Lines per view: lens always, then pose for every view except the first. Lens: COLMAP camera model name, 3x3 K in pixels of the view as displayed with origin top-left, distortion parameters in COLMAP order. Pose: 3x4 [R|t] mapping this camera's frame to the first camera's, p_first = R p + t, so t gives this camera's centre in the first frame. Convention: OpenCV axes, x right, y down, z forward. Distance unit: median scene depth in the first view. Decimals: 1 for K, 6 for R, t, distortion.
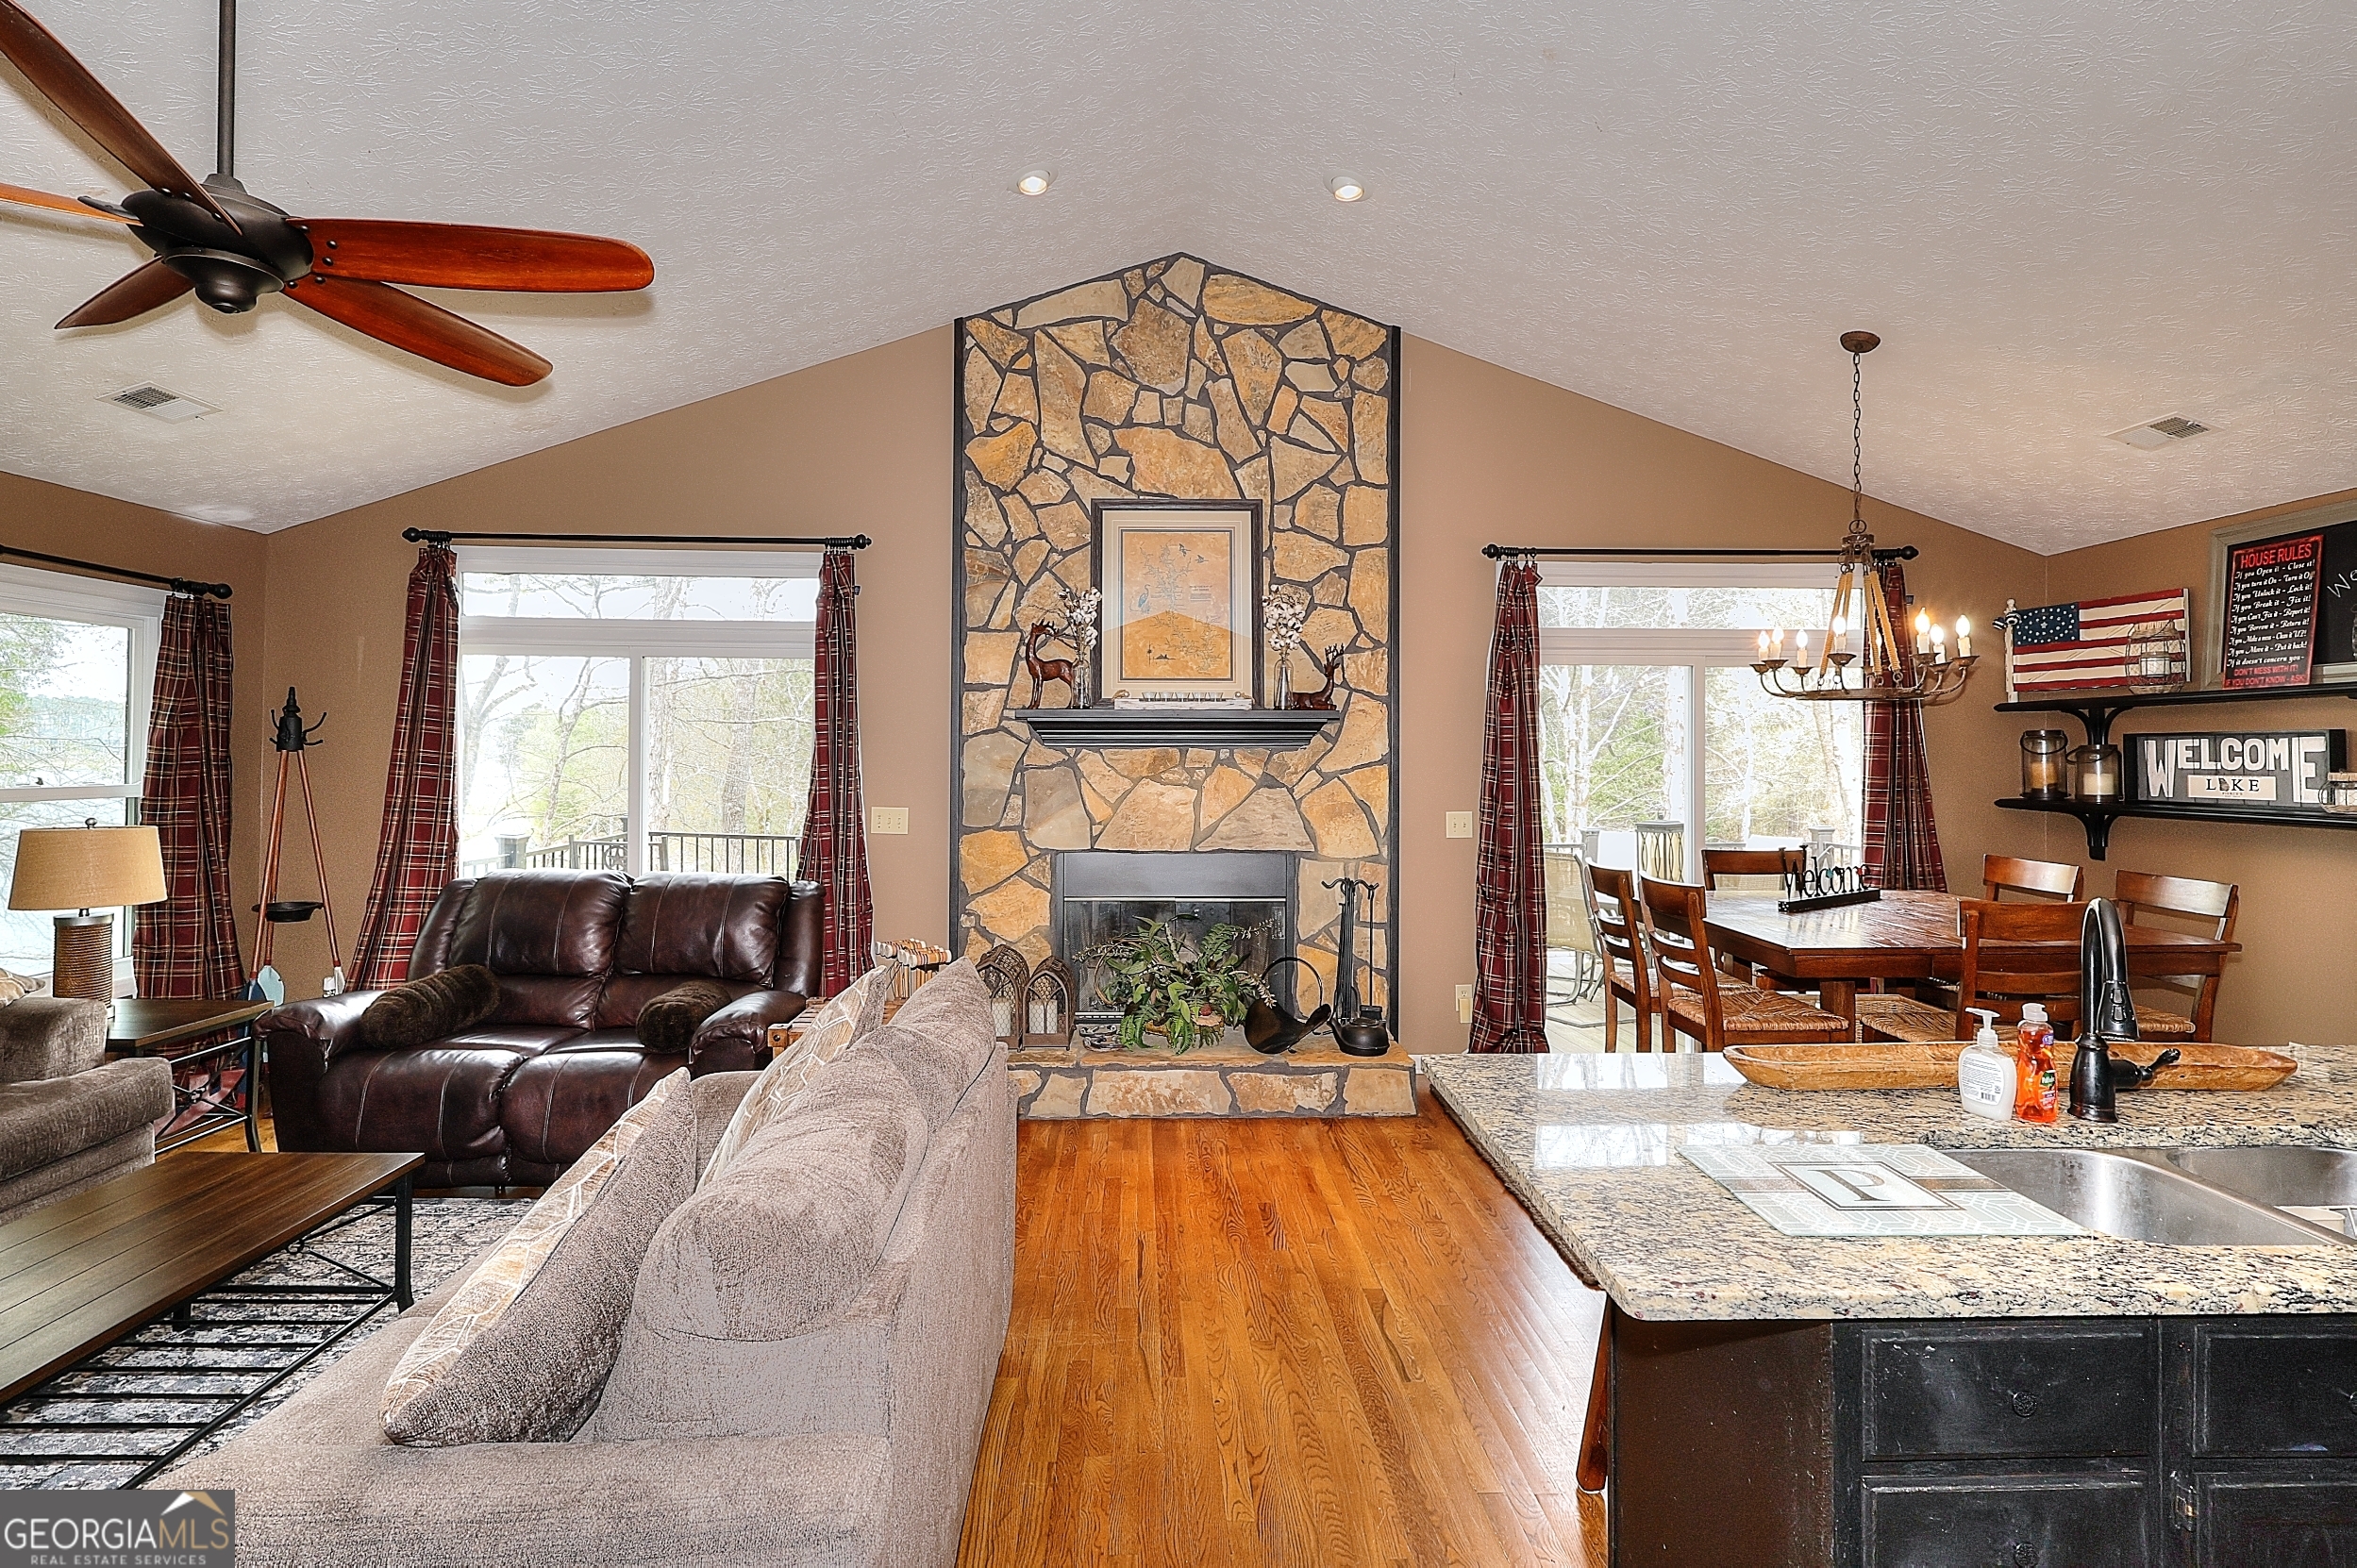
lens RADIAL K [[1098.2, 0, 1171.2], [0, 1098.2, 753.8], [0, 0, 1]] dist [-0.007156, 0.000421]
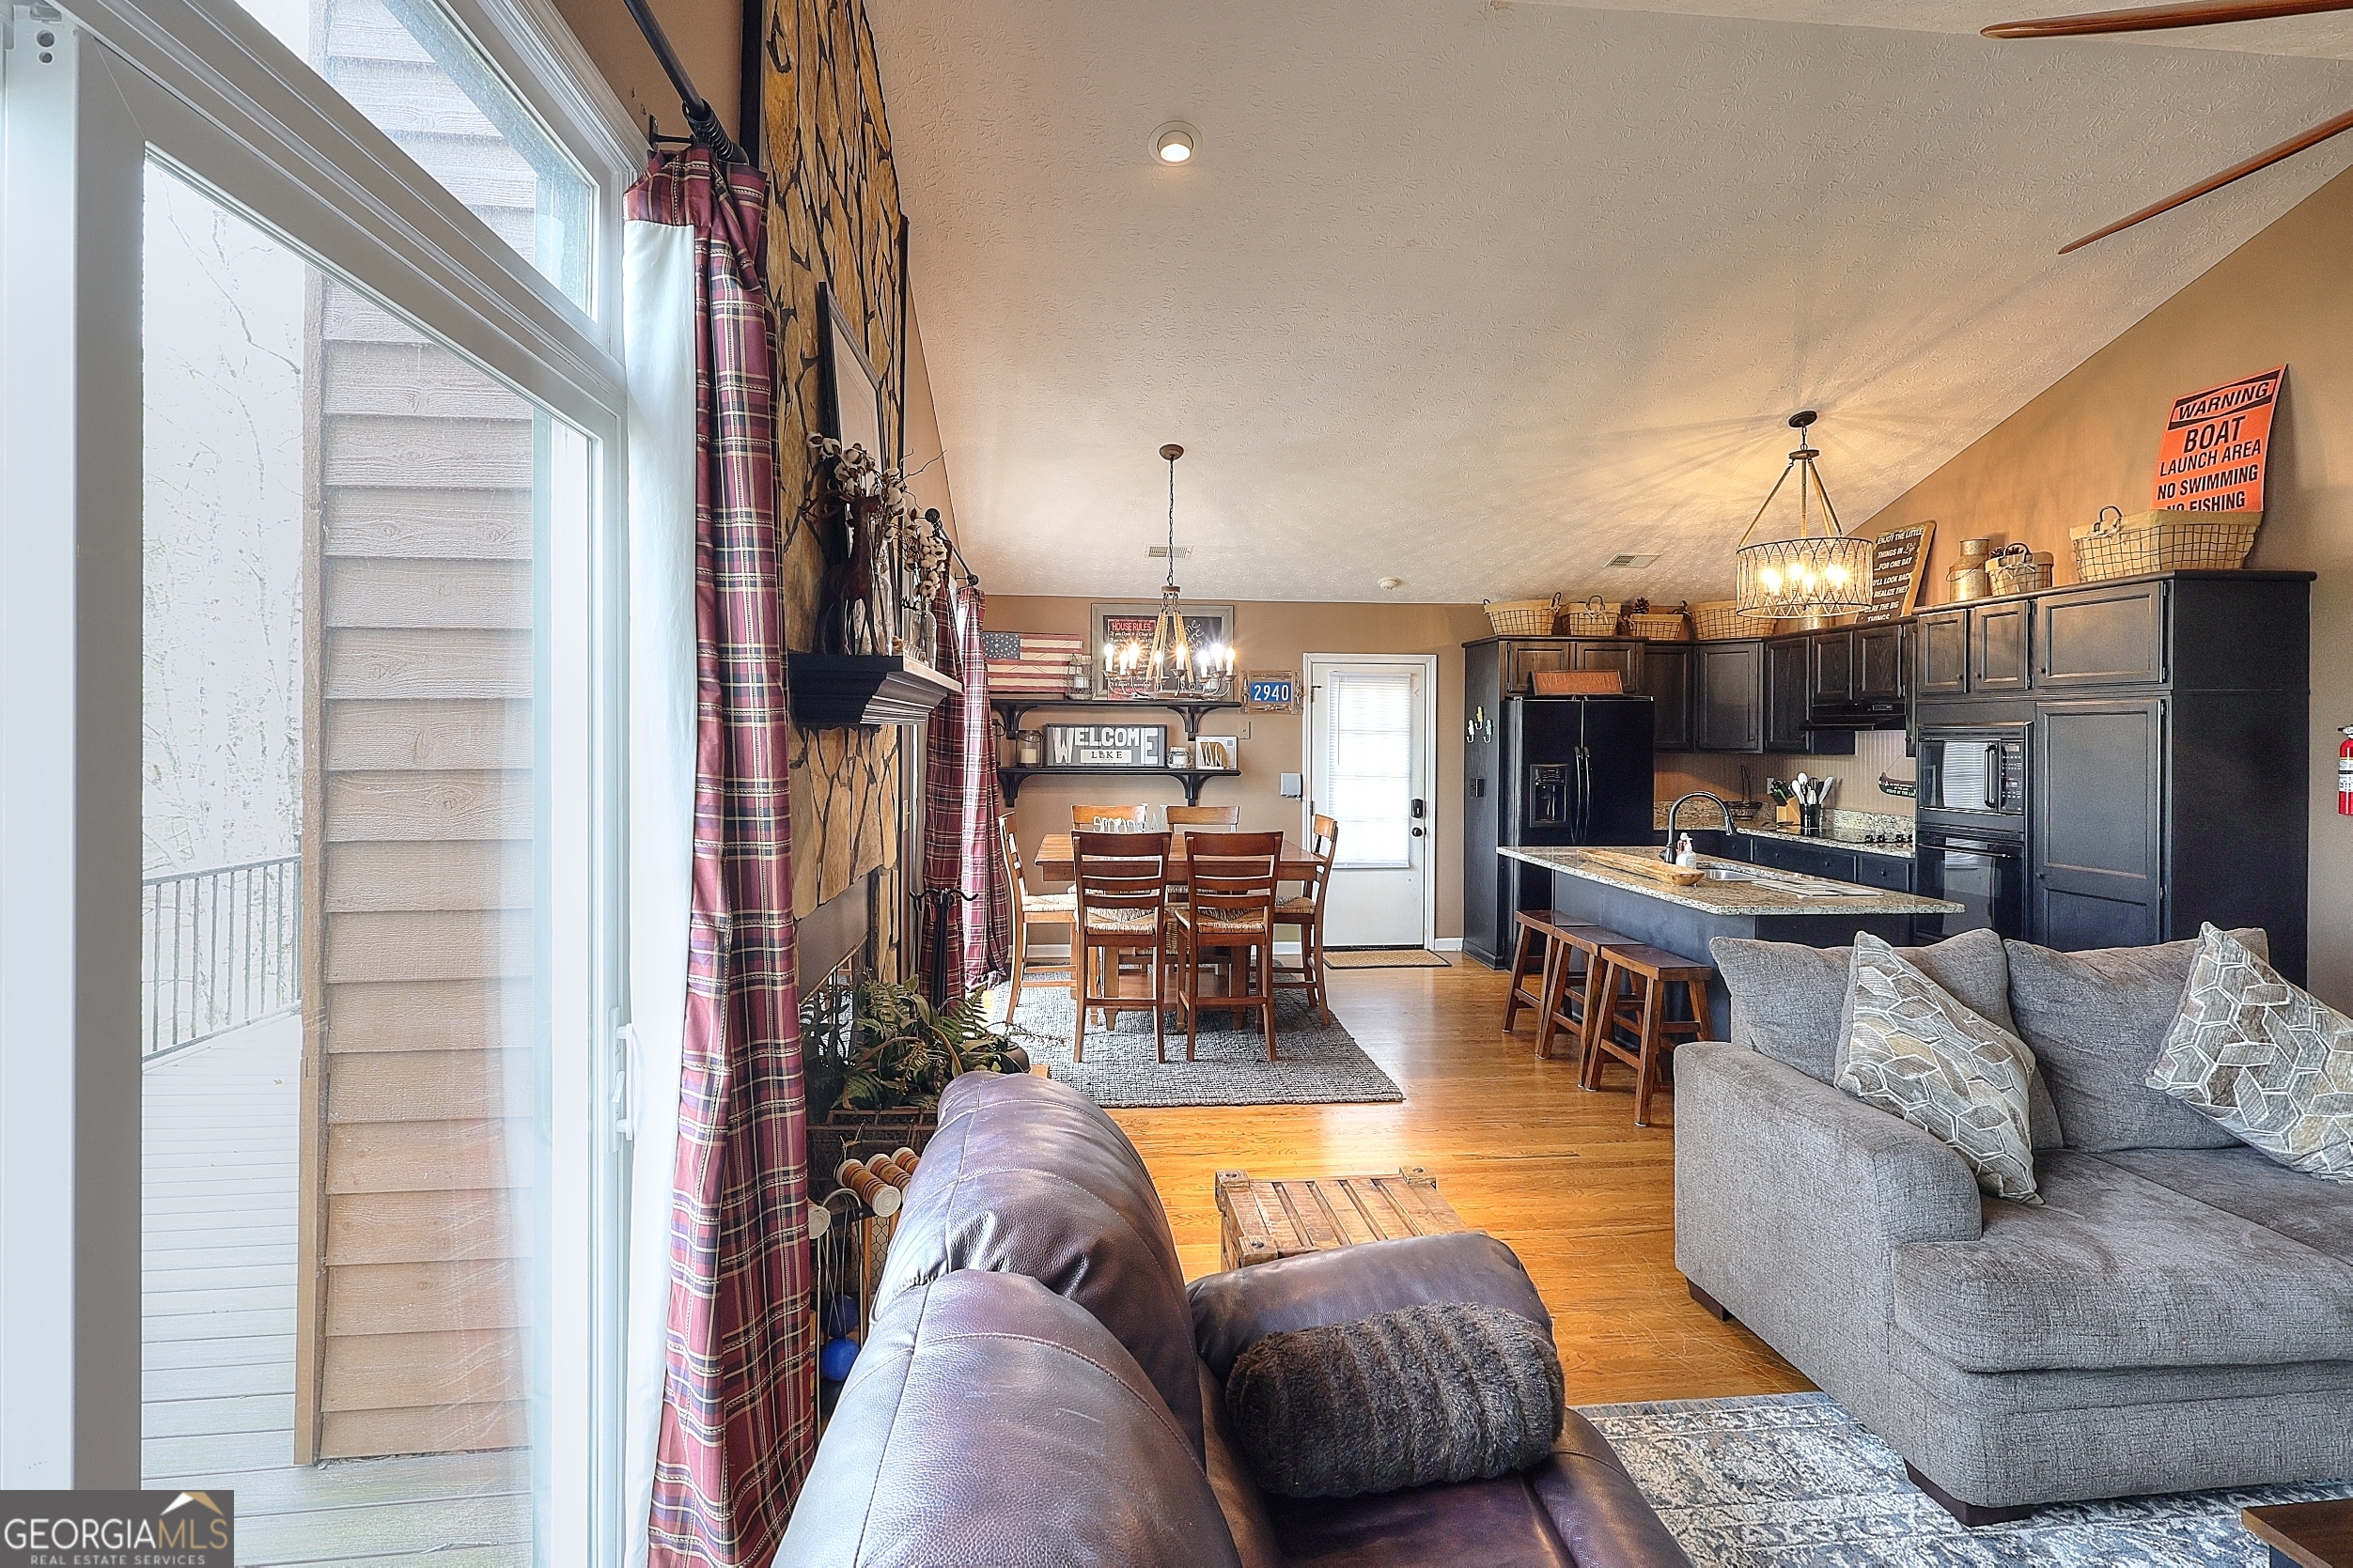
lens RADIAL K [[1098.9, 0, 1177.9], [0, 1098.9, 744.5], [0, 0, 1]] dist [-0.004450, 0.002147]
pose [[-0.077135, -0.008802, 0.996982, -0.696158], [-0.011565, 0.999902, 0.007933, -0.002391], [-0.996954, -0.010918, -0.077229, 0.925071]]
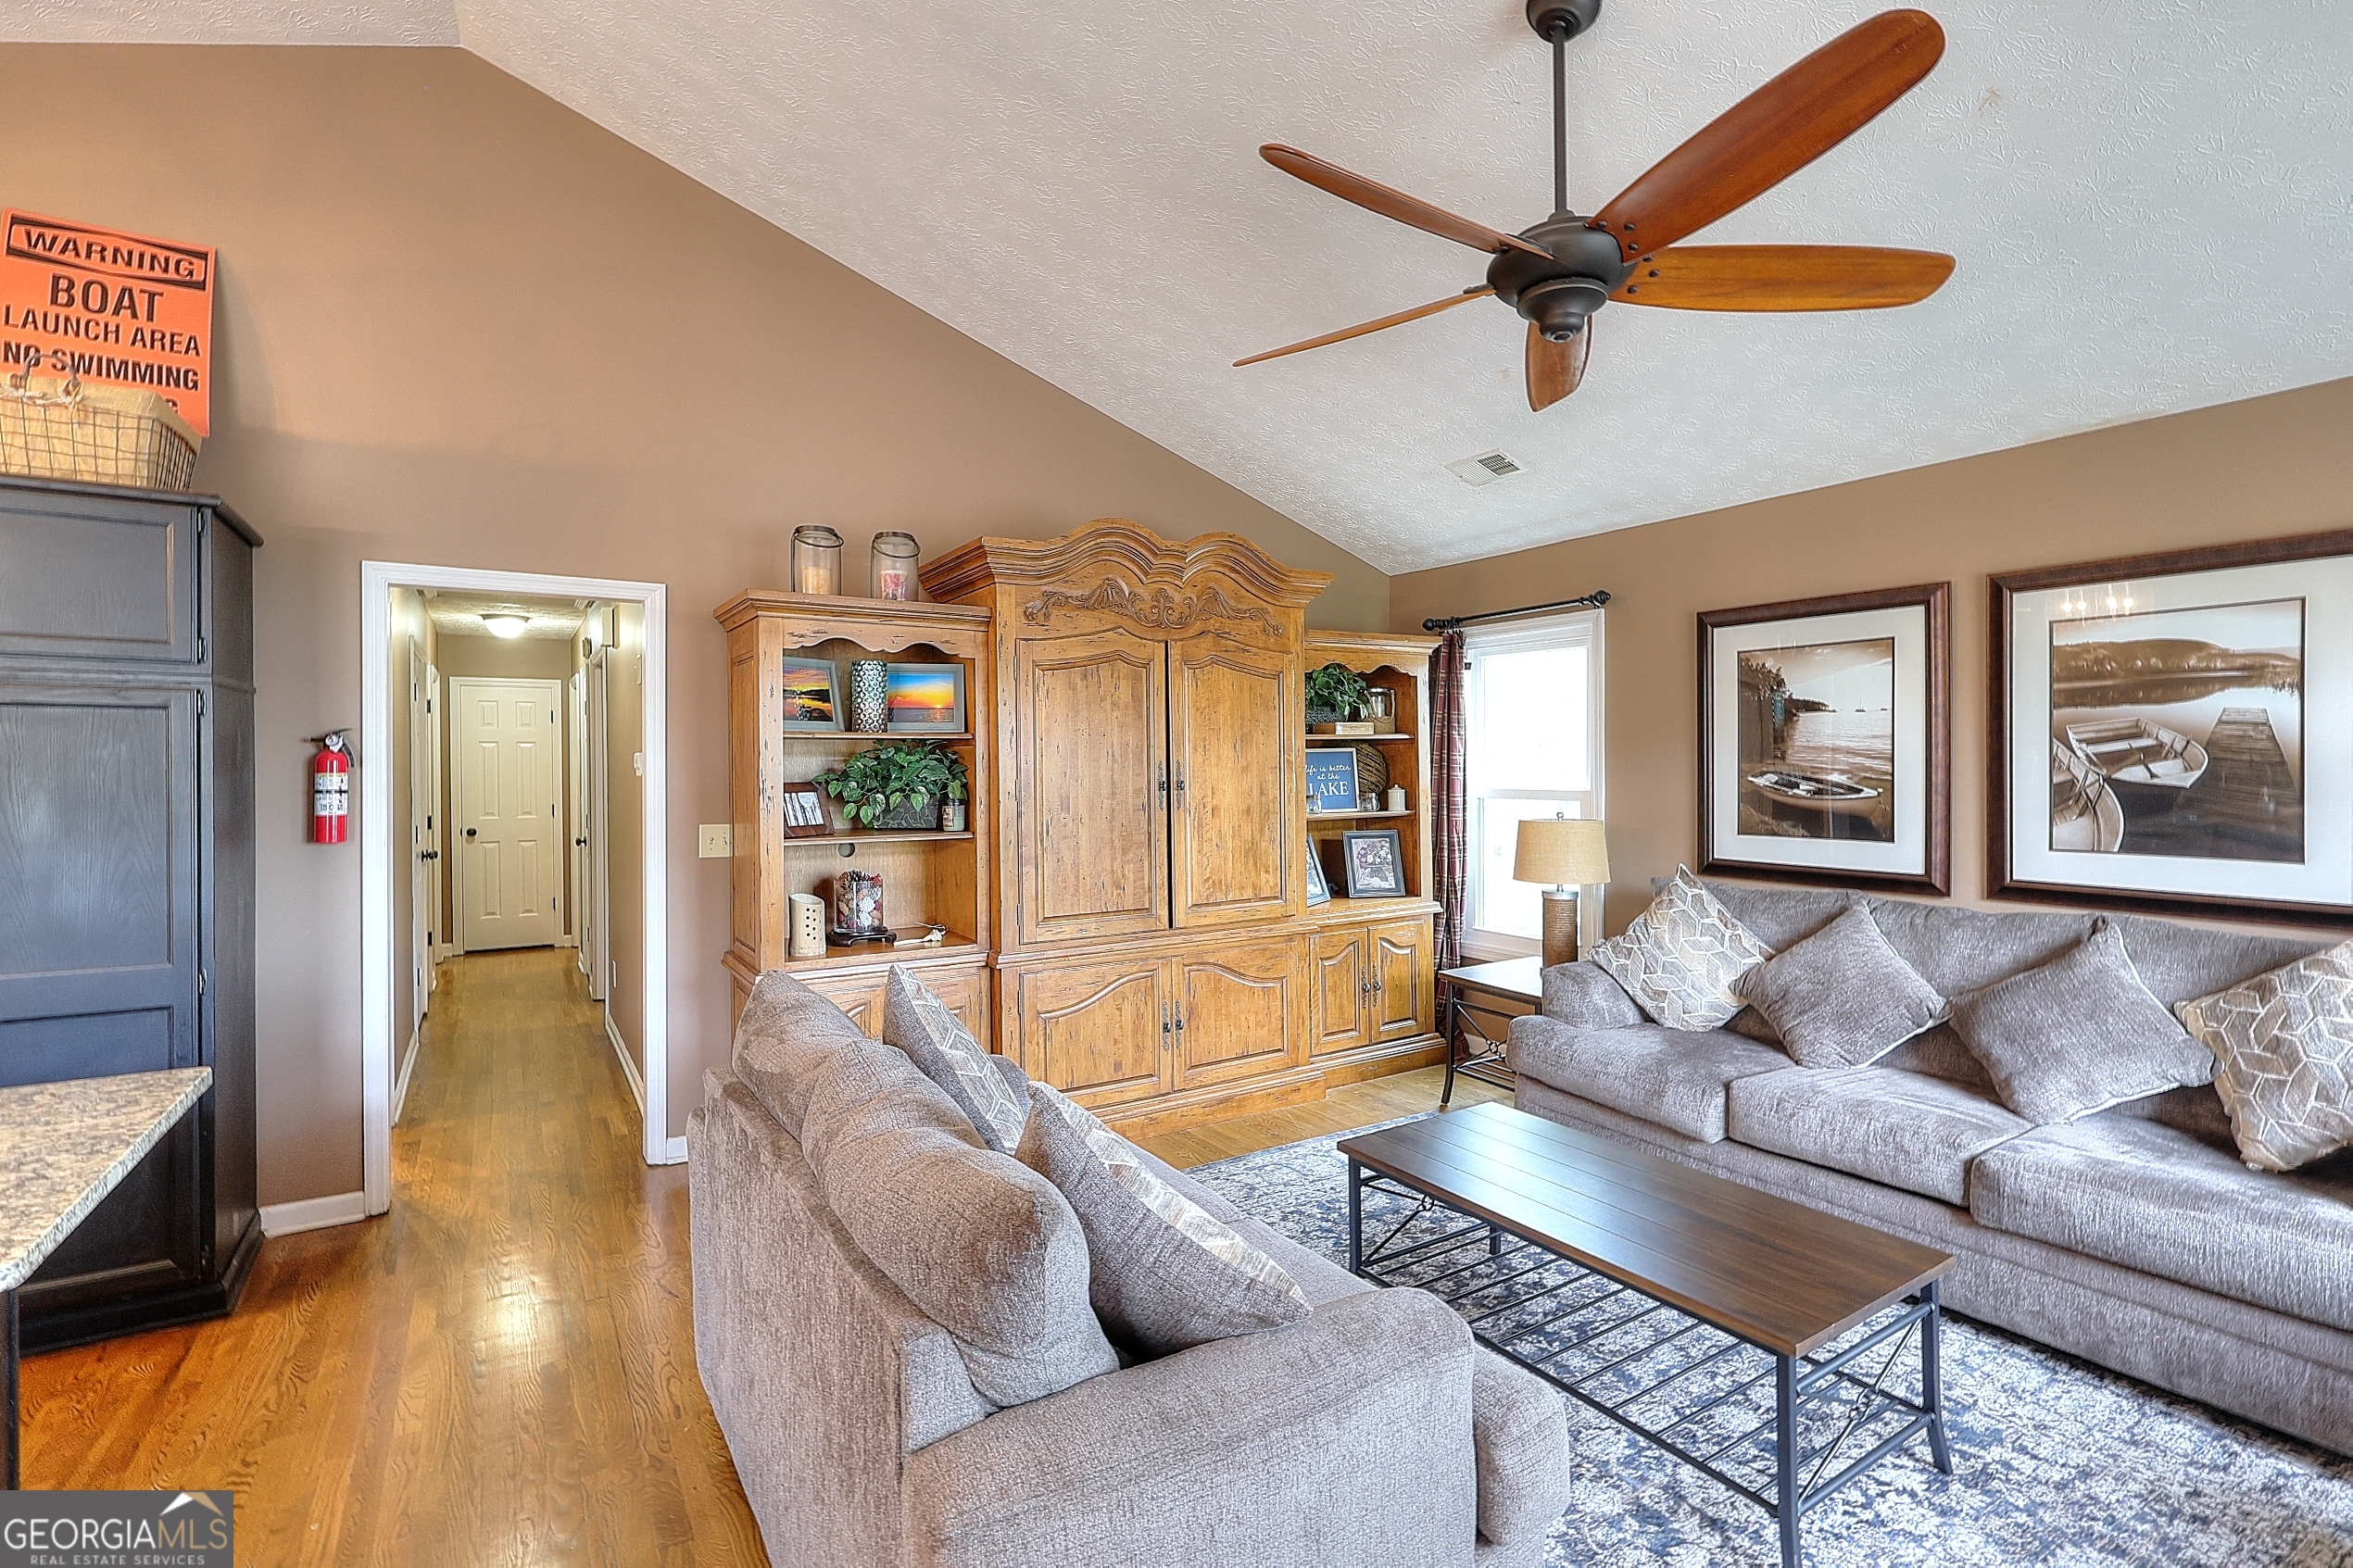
lens RADIAL K [[1086.9, 0, 1175.5], [0, 1086.9, 784.3], [0, 0, 1]] dist [-0.002870, 0.001286]
pose [[-0.860990, 0.006129, -0.508584, -0.006936], [0.002682, 0.999968, 0.007509, 0.006978], [0.508614, 0.005101, -0.860979, 0.819788]]
